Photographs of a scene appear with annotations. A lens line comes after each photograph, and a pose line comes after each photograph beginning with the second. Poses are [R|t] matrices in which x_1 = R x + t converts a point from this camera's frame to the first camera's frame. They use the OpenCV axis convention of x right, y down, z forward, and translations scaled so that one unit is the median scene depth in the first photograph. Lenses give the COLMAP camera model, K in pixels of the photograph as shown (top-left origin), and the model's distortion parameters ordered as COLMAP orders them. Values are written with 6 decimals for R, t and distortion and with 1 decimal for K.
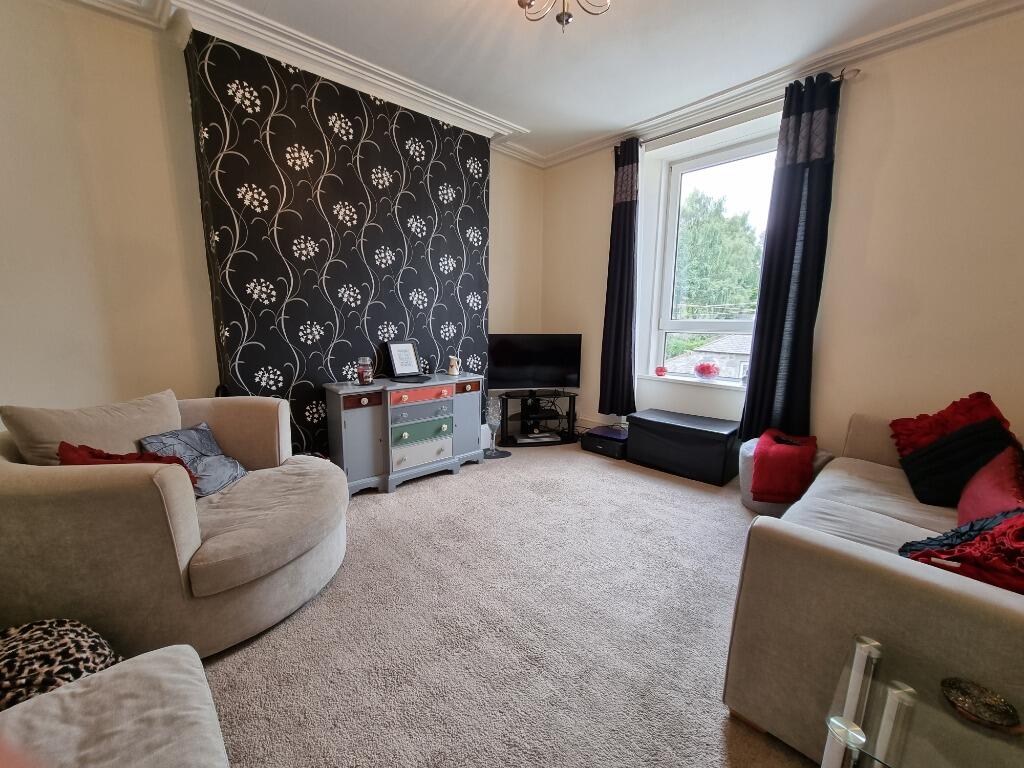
lens RADIAL K [[414.1, 0, 512.5], [0, 414.1, 396.6], [0, 0, 1]] dist [0.001195, 0.000431]
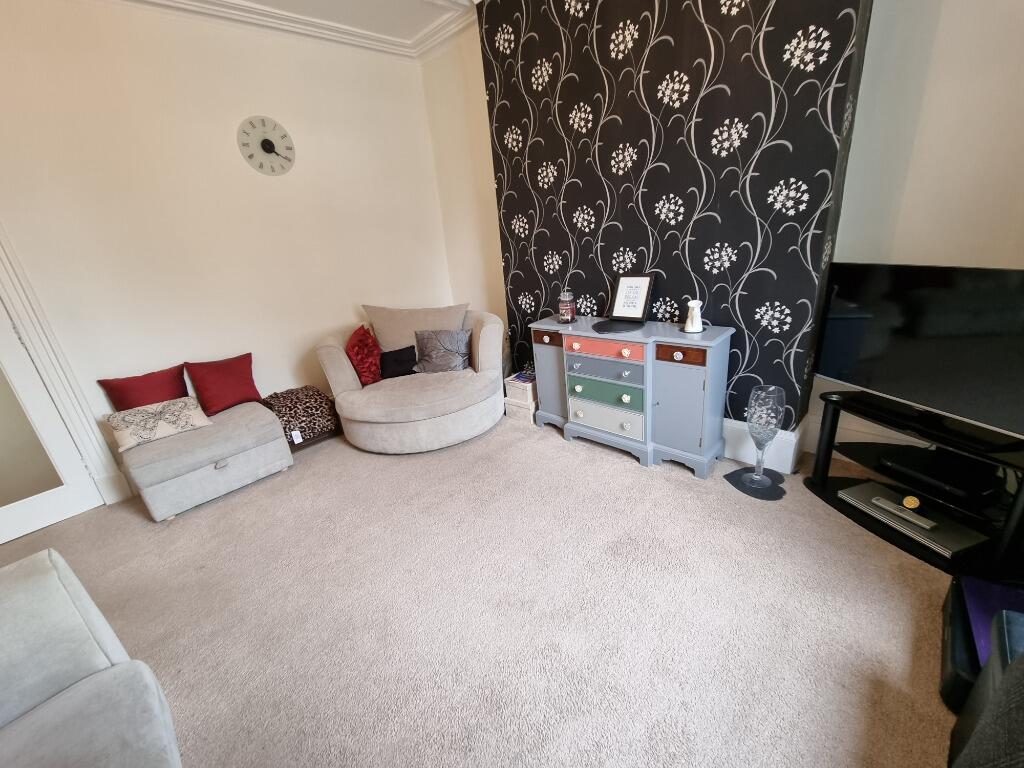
lens RADIAL K [[414.1, 0, 512.5], [0, 414.1, 396.6], [0, 0, 1]] dist [0.001195, 0.000431]
pose [[0.083100, 0.325471, -0.941893, 0.514230], [-0.119236, 0.941620, 0.314857, -0.137154], [0.989382, 0.086143, 0.117057, 0.723021]]
